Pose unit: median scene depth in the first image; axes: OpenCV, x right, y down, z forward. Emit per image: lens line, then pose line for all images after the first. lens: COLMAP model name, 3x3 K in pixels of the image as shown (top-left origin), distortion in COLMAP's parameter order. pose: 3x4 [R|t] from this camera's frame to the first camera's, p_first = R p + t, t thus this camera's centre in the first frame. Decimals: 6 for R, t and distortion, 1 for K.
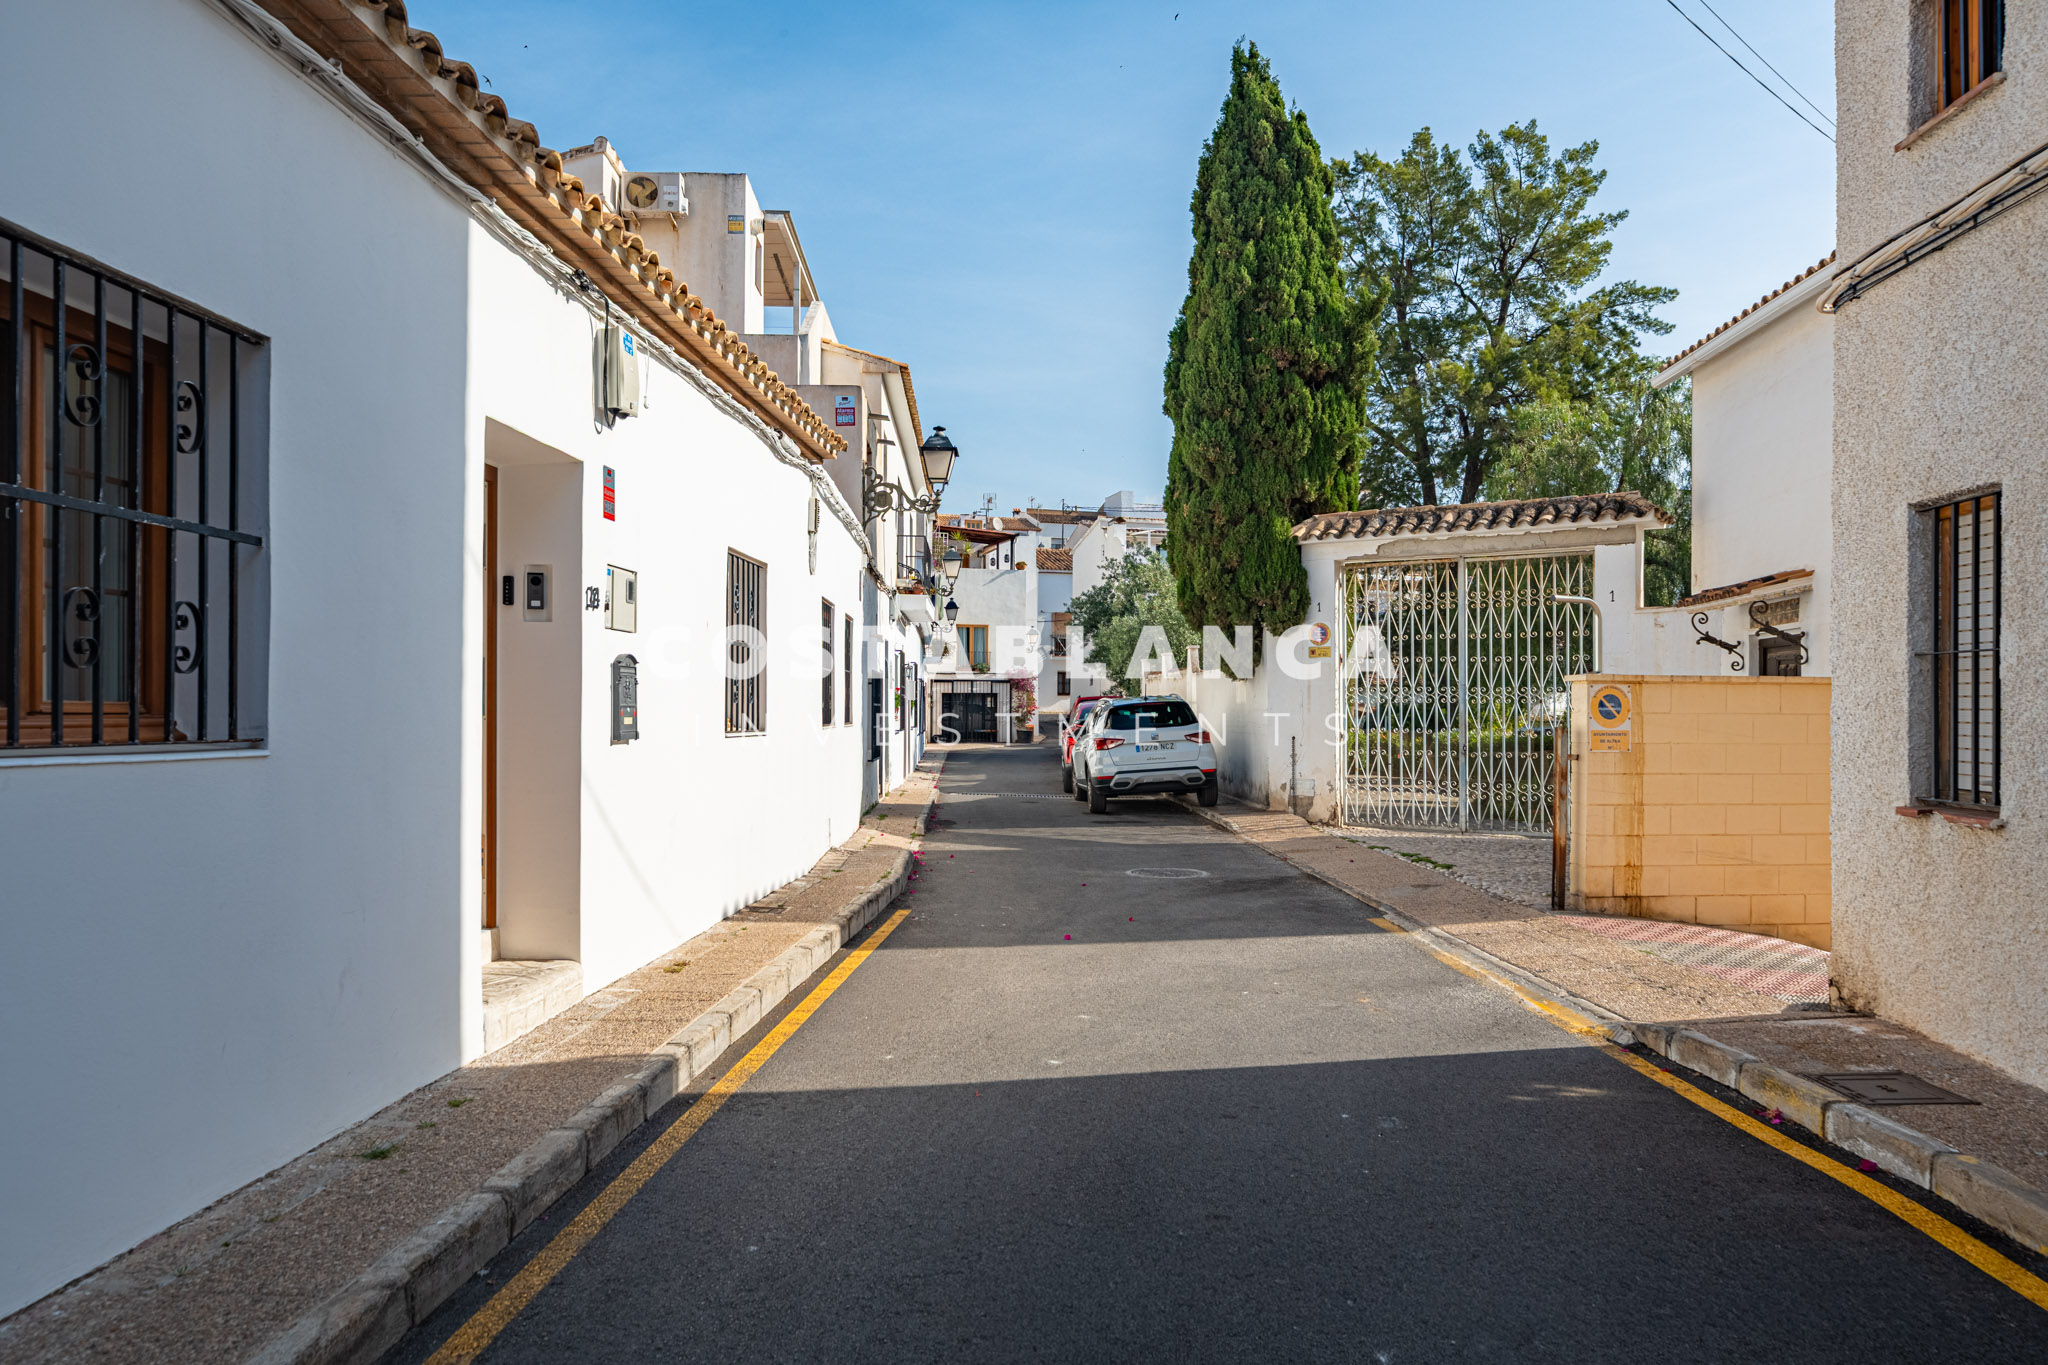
lens RADIAL K [[1380.0, 0, 1031.2], [0, 1380.0, 704.2], [0, 0, 1]] dist [0.005407, -0.001581]
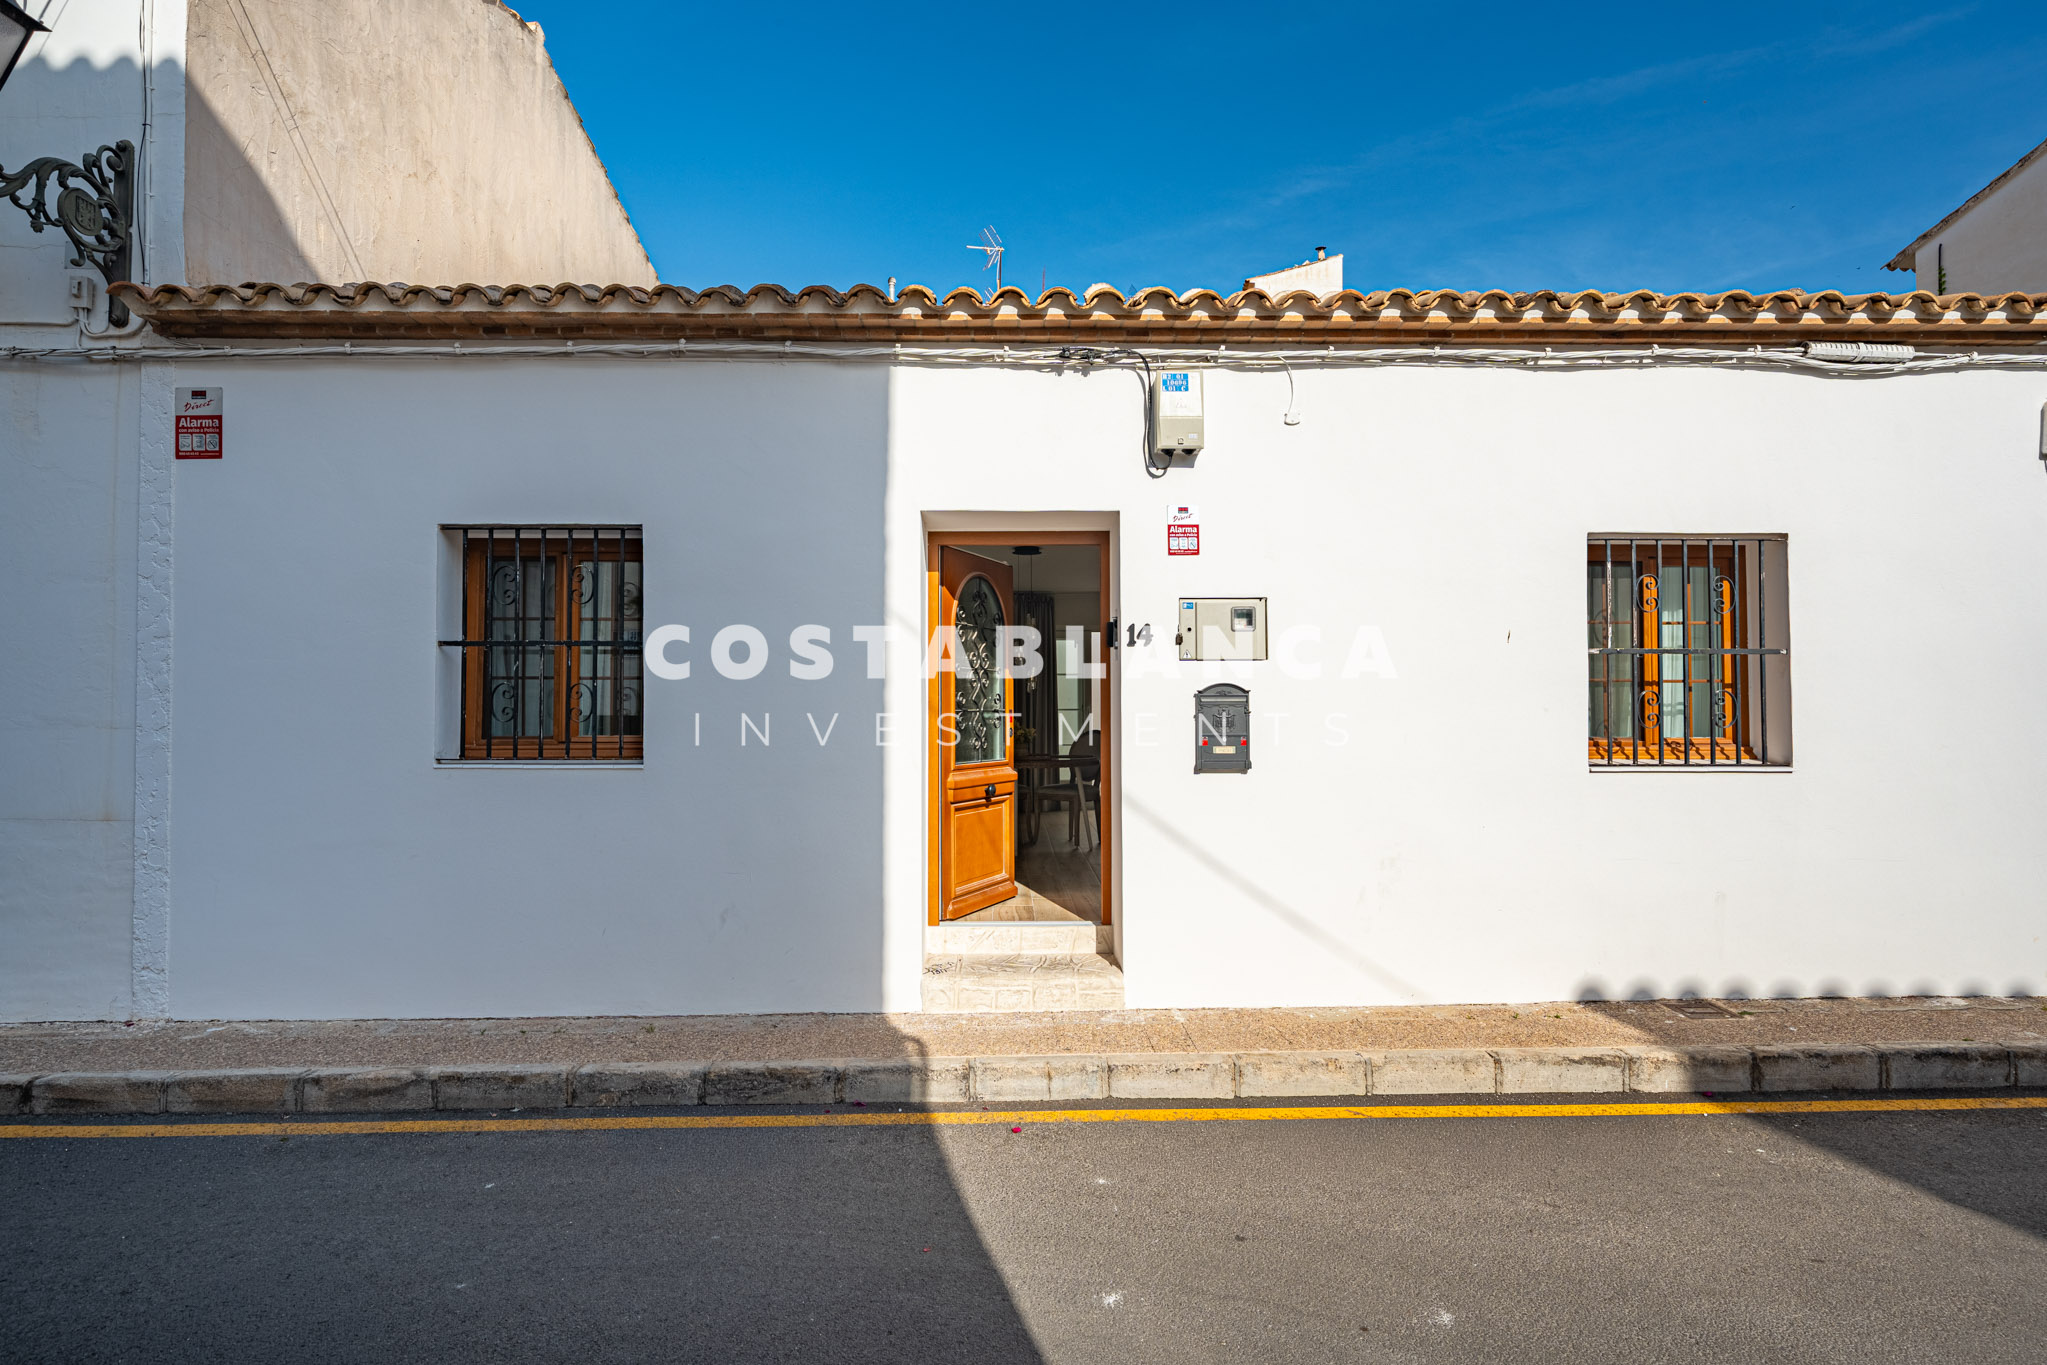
lens RADIAL K [[1017.2, 0, 1026.4], [0, 1017.2, 687.0], [0, 0, 1]] dist [0.001568, 0.001250]
pose [[0.082848, -0.030646, -0.996091, 0.478275], [0.007961, 0.999516, -0.030089, -0.013828], [0.996530, -0.005437, 0.083052, 0.883689]]
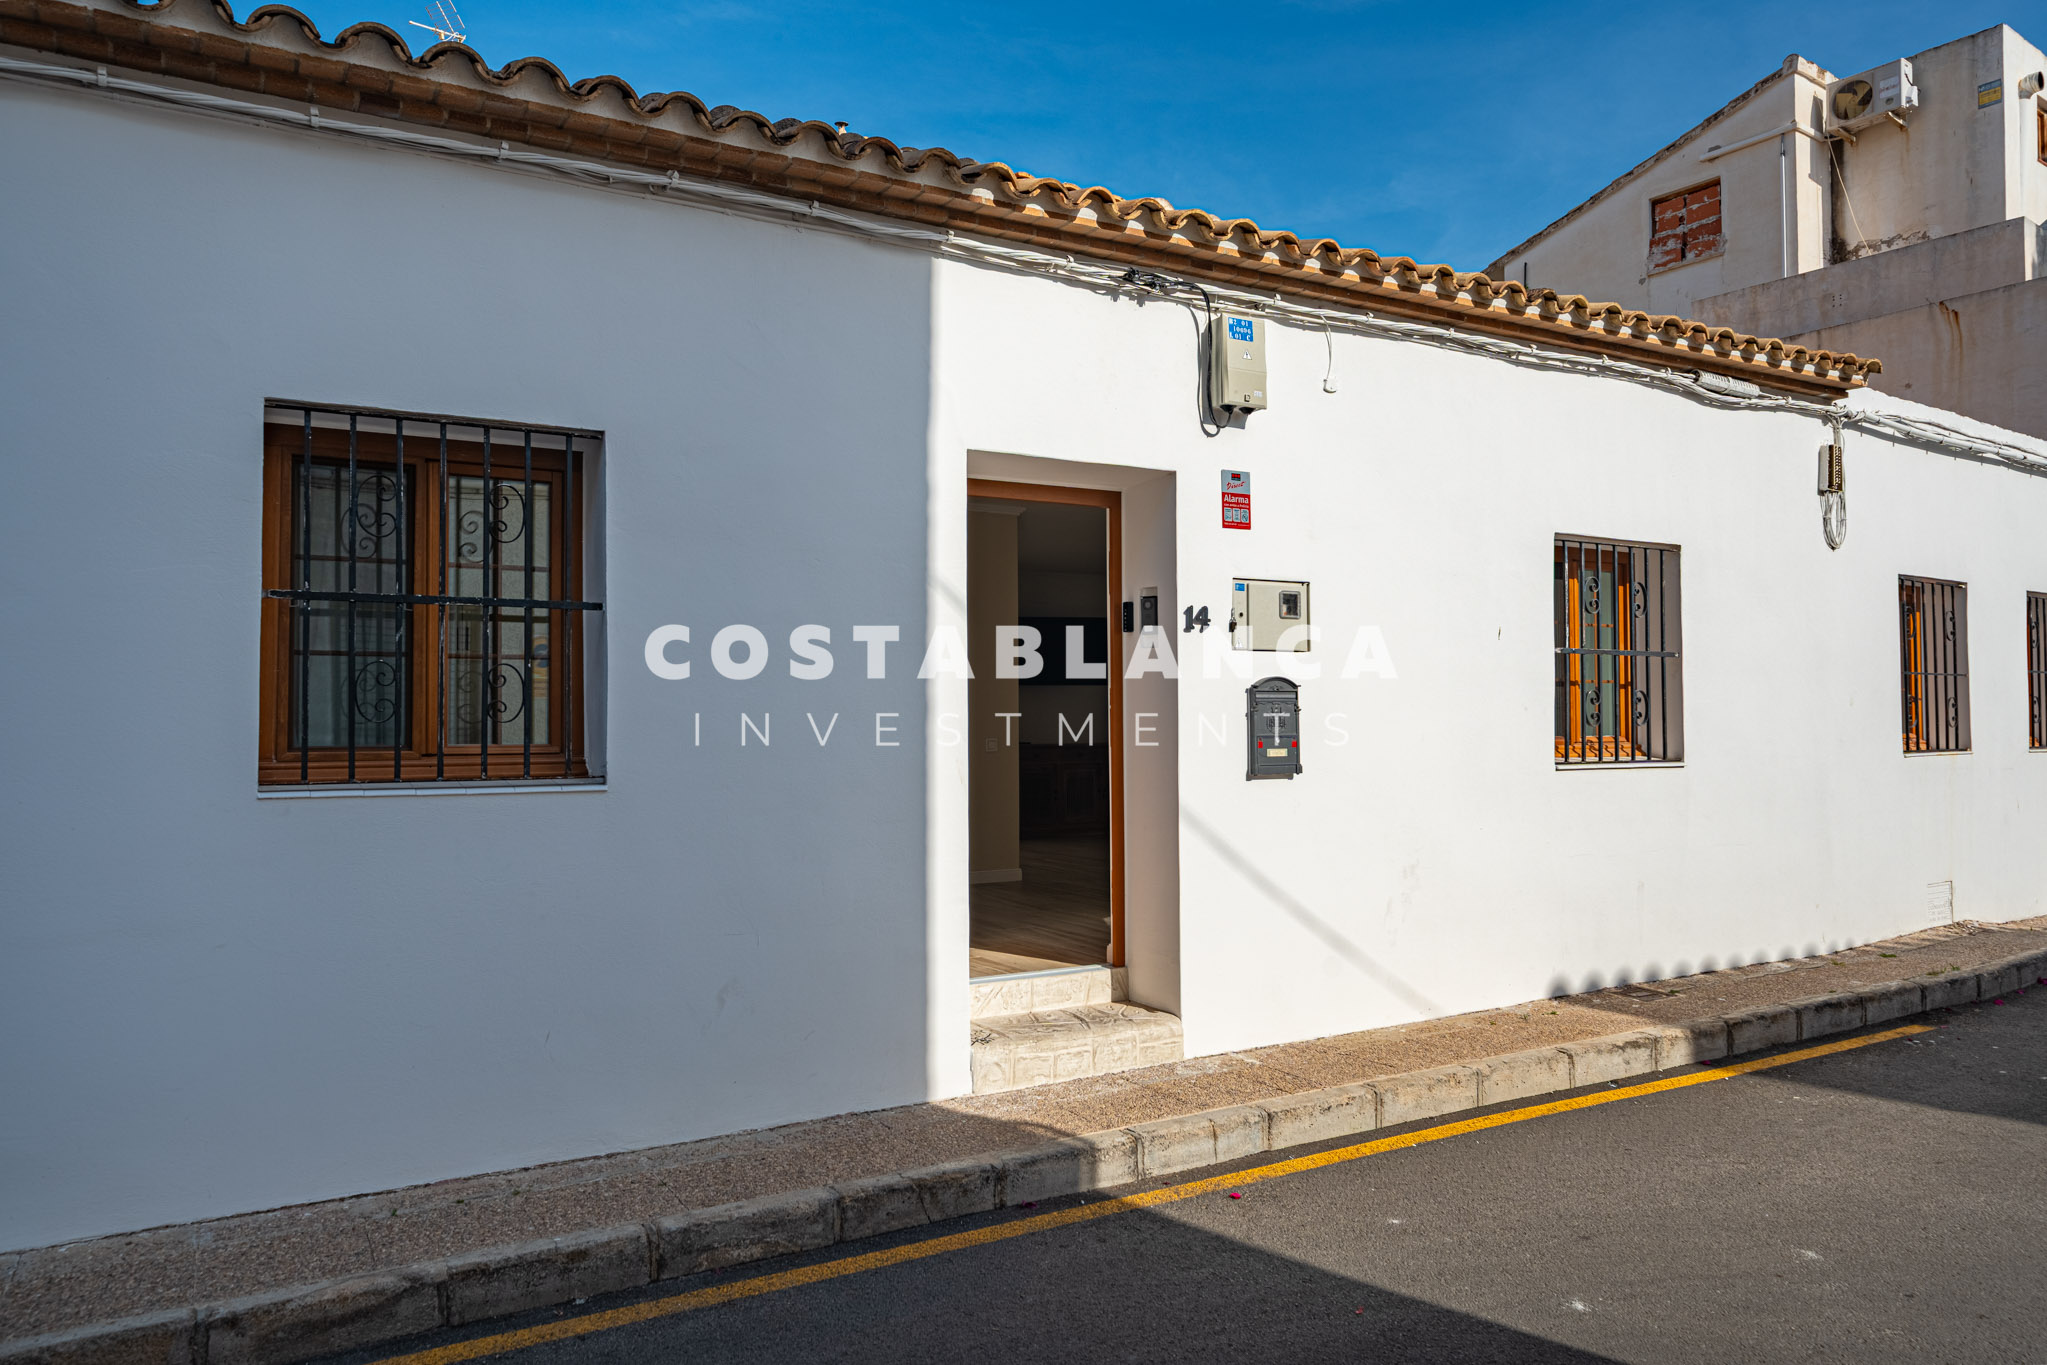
lens RADIAL K [[1379.4, 0, 1034.3], [0, 1379.4, 686.2], [0, 0, 1]] dist [0.005407, -0.001581]
pose [[0.554904, -0.028954, -0.831410, 0.395079], [0.011921, 0.999568, -0.026854, -0.009407], [0.831829, 0.004990, 0.555010, 0.423466]]
